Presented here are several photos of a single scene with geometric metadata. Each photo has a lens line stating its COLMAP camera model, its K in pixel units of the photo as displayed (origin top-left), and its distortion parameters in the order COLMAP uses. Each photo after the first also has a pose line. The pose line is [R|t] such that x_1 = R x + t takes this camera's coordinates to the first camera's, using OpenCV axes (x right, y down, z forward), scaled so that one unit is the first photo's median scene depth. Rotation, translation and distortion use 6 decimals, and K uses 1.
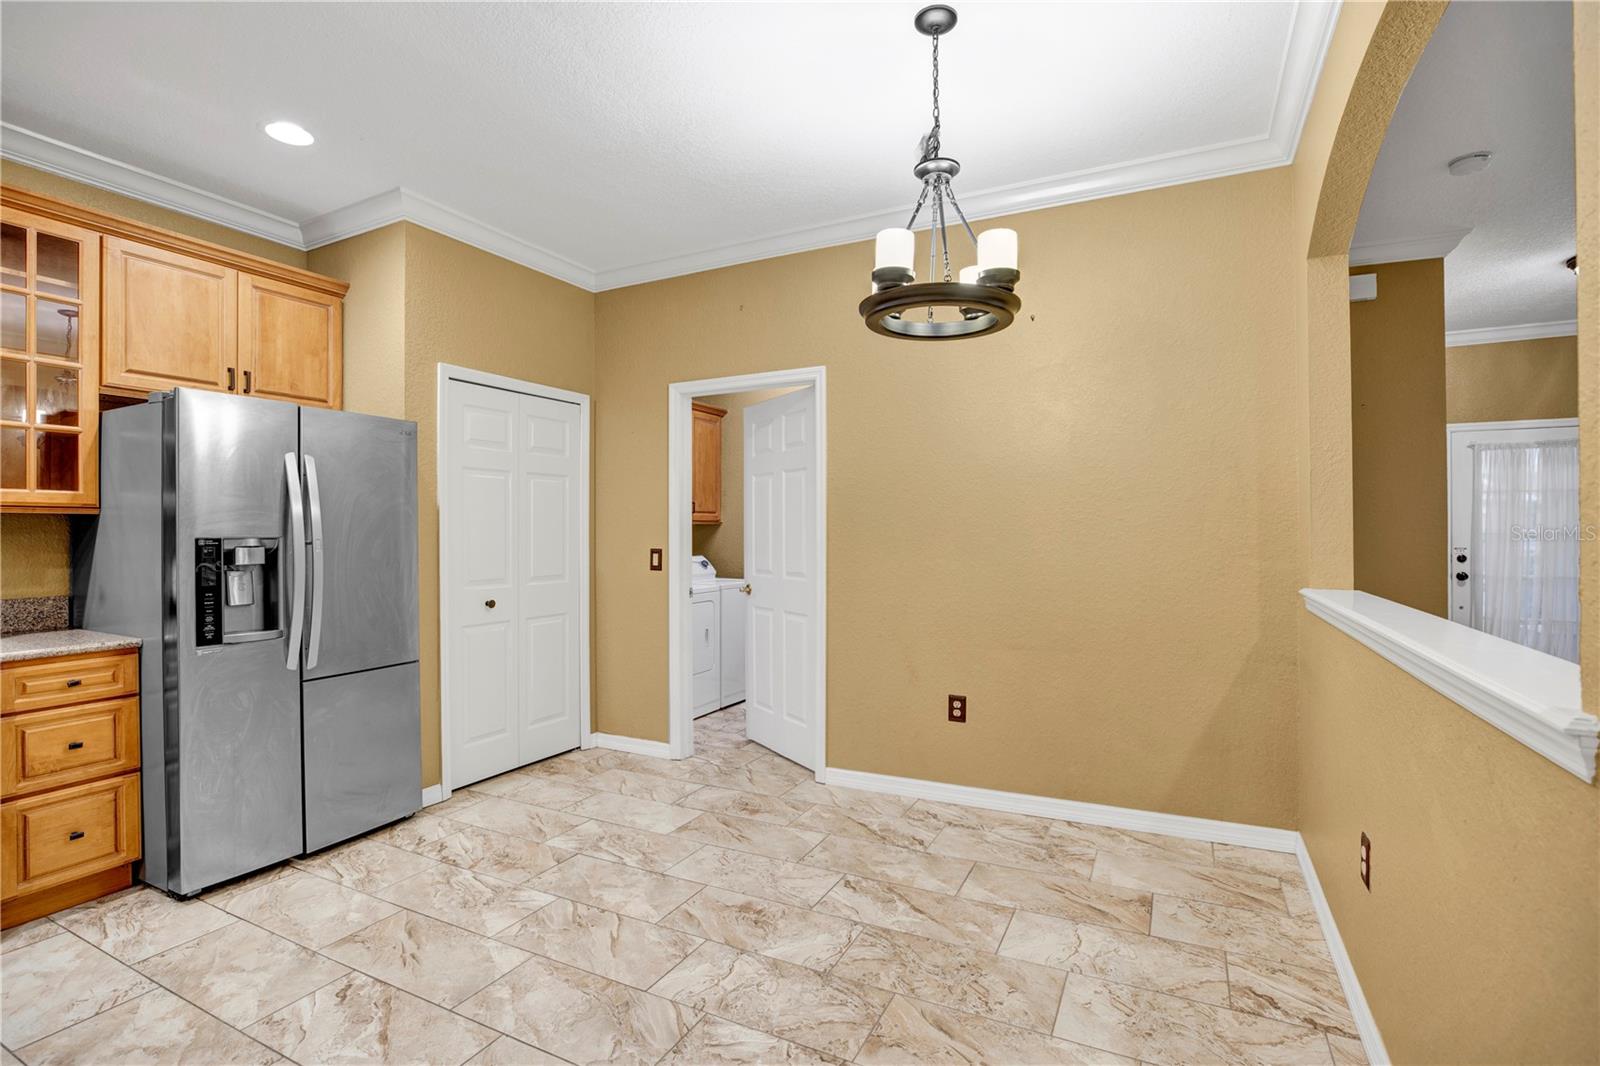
lens RADIAL K [[738.6, 0, 786.0], [0, 738.6, 530.5], [0, 0, 1]] dist [-0.042966, 0.013380]
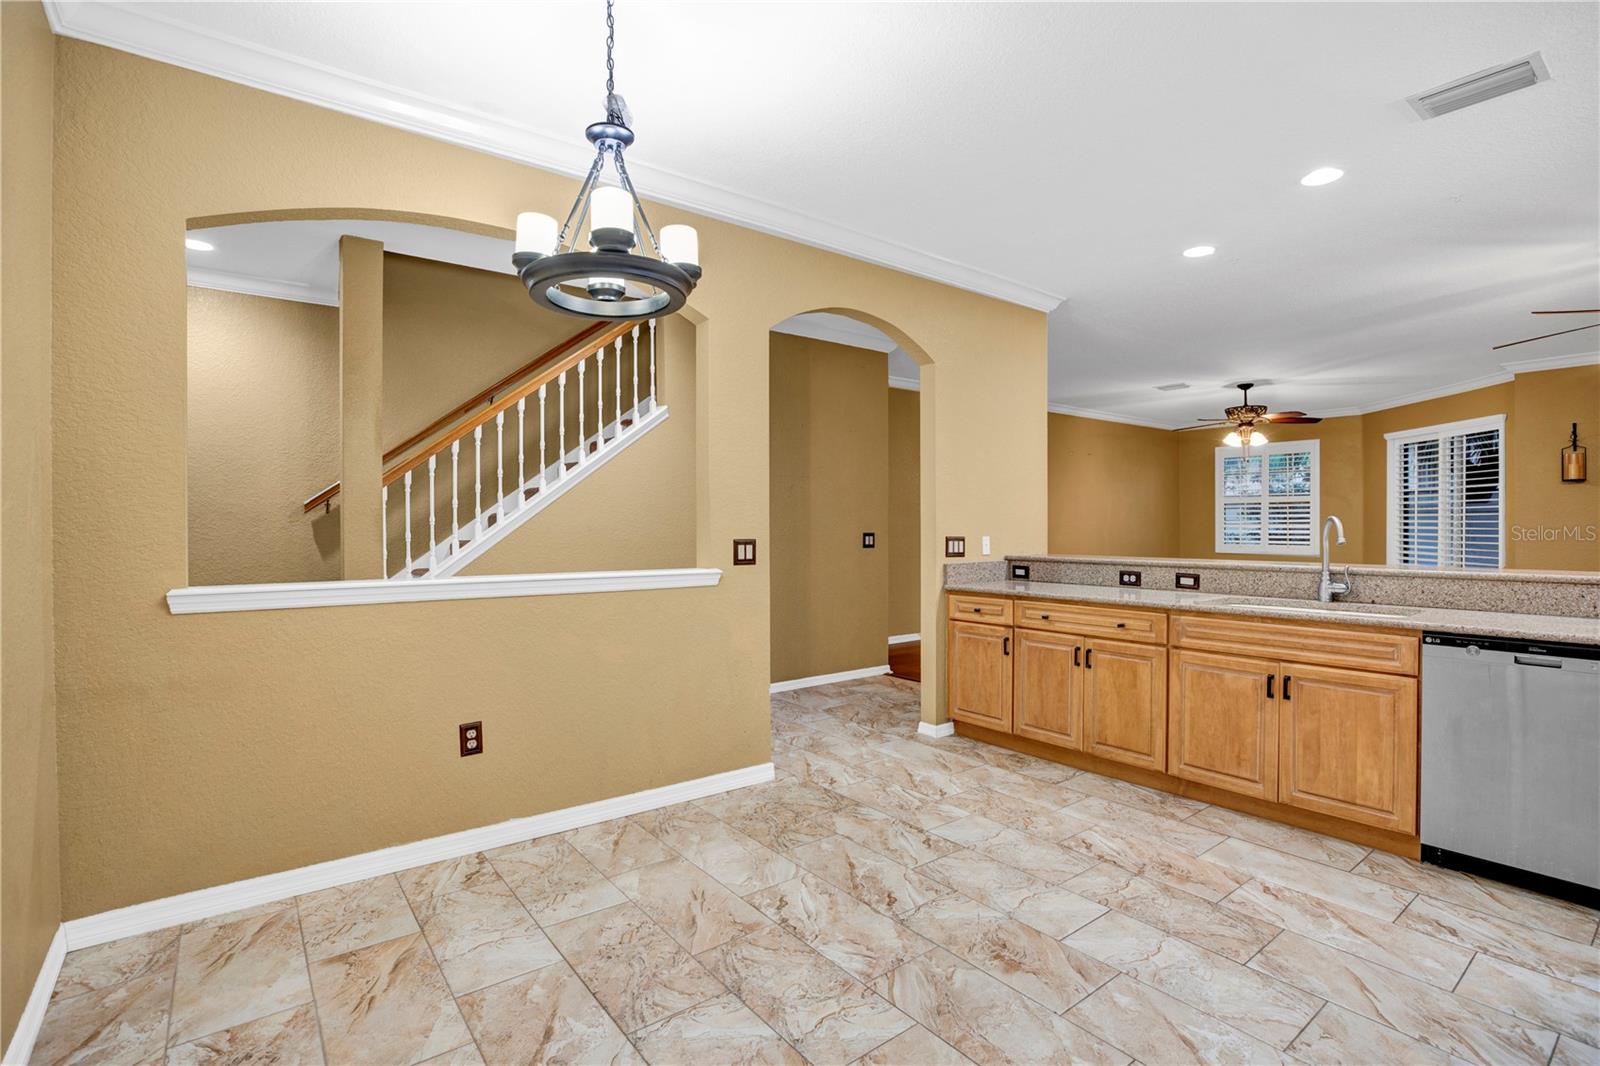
lens RADIAL K [[762.4, 0, 885.2], [0, 762.4, 529.1], [0, 0, 1]] dist [-0.045090, 0.015538]
pose [[-0.950862, 0.003282, 0.309598, -0.322314], [0.005372, 0.999968, 0.005899, 0.006516], [-0.309568, 0.007272, -0.950849, 1.372161]]
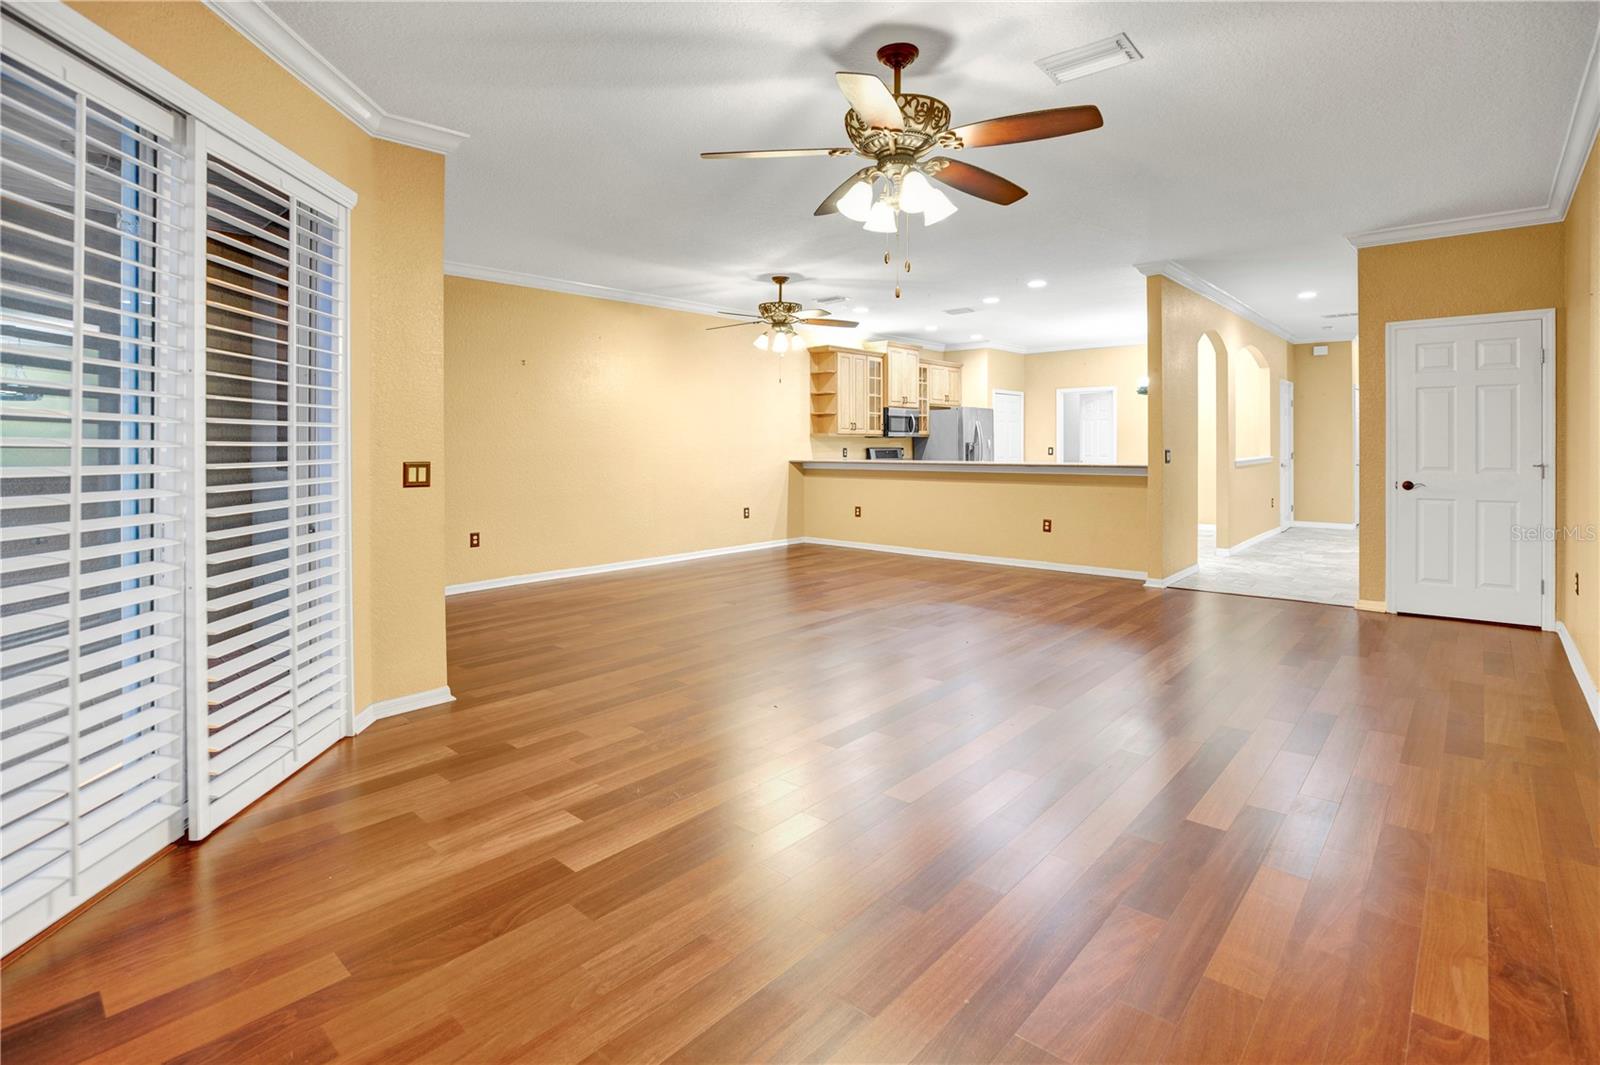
lens RADIAL K [[785.3, 0, 801.5], [0, 785.3, 448.2], [0, 0, 1]] dist [-0.023675, 0.000554]
pose [[0.973799, 0.002335, -0.227399, -0.705664], [-0.000054, 0.999950, 0.010040, -0.003478], [0.227411, -0.009765, 0.973750, -3.523193]]
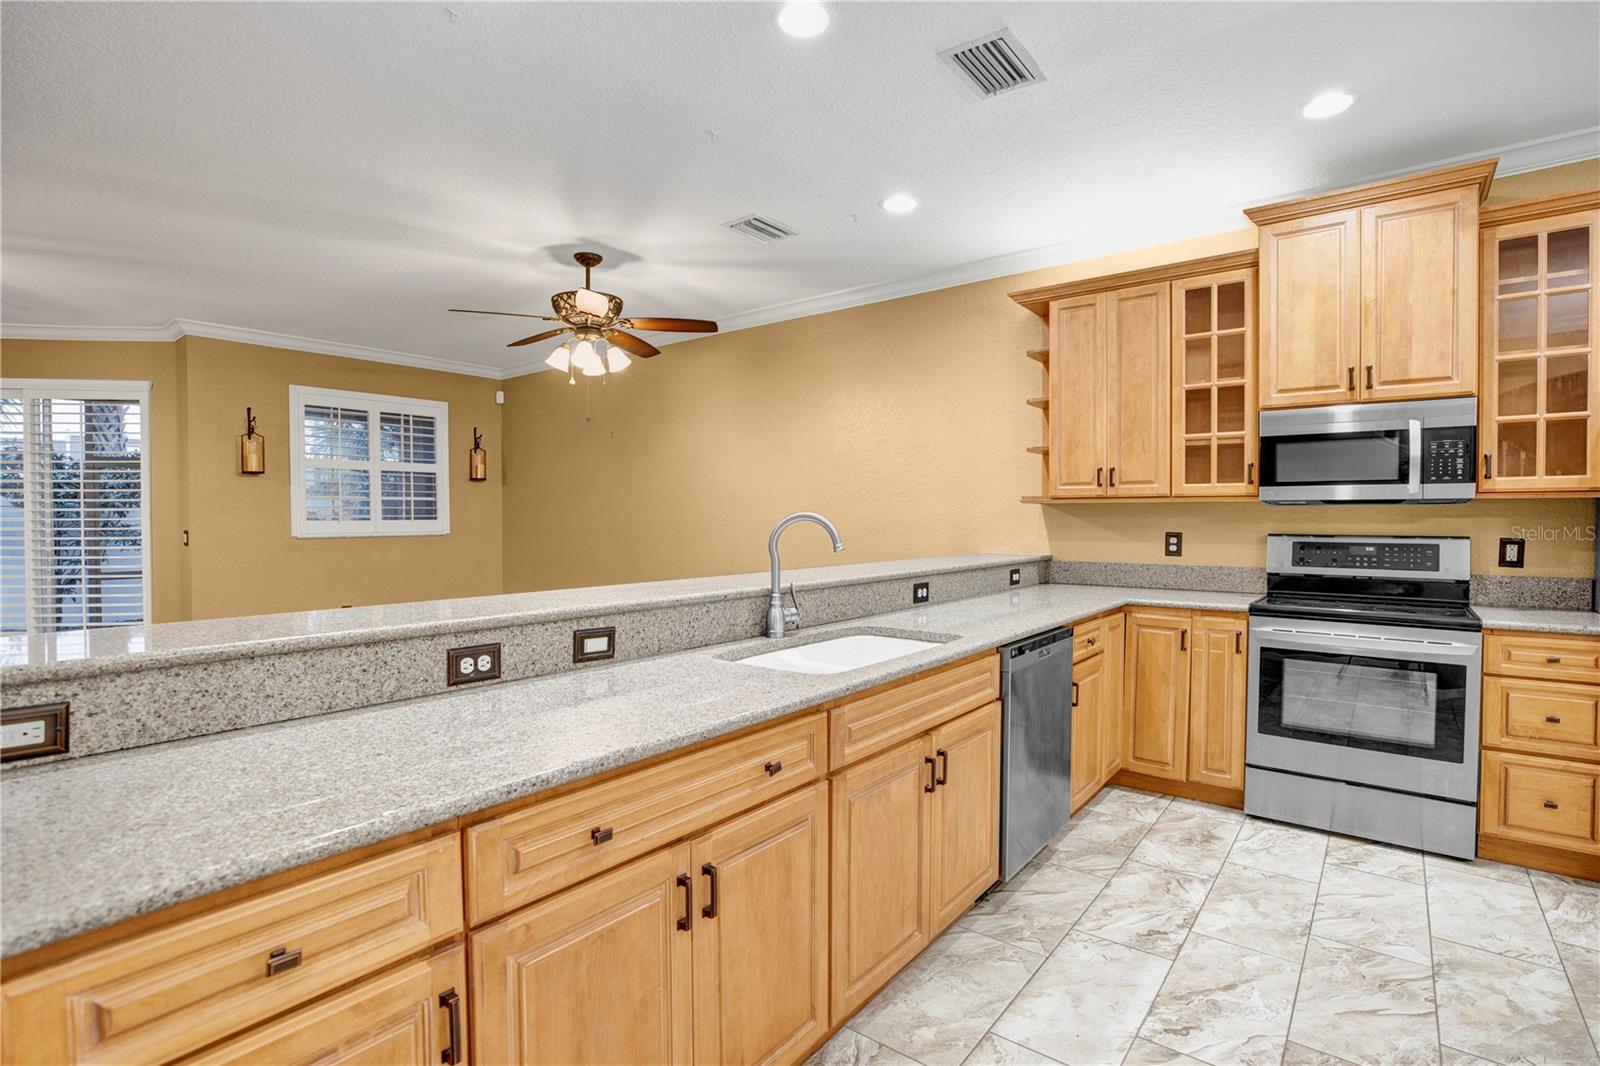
lens RADIAL K [[773.7, 0, 808.5], [0, 773.7, 532.0], [0, 0, 1]] dist [-0.046366, 0.014821]
pose [[-0.171977, 0.021638, -0.984863, 0.241497], [0.001910, 0.999764, 0.021631, 0.000330], [0.985099, 0.001839, -0.171977, 0.104948]]
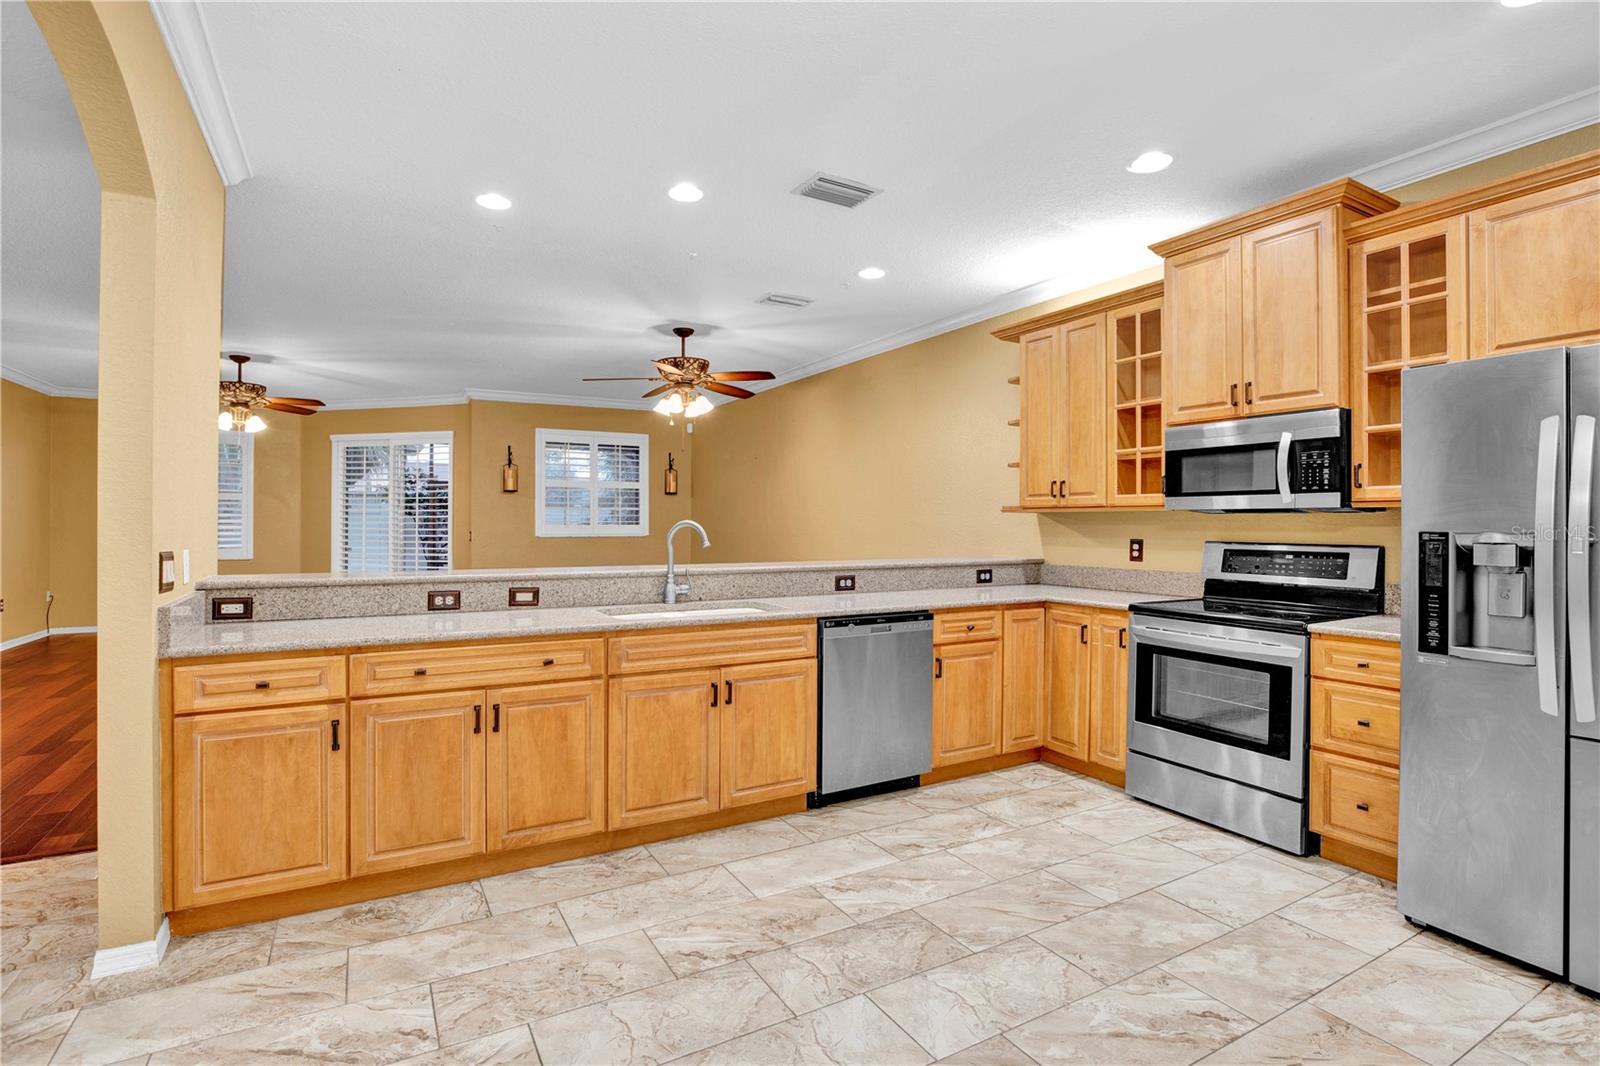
lens RADIAL K [[729.9, 0, 762.7], [0, 729.9, 521.2], [0, 0, 1]] dist [-0.042638, 0.012357]
pose [[-0.537150, -0.001687, -0.843485, 0.353333], [-0.001003, 0.999999, -0.001361, -0.000396], [0.843486, 0.000115, -0.537151, 0.737454]]
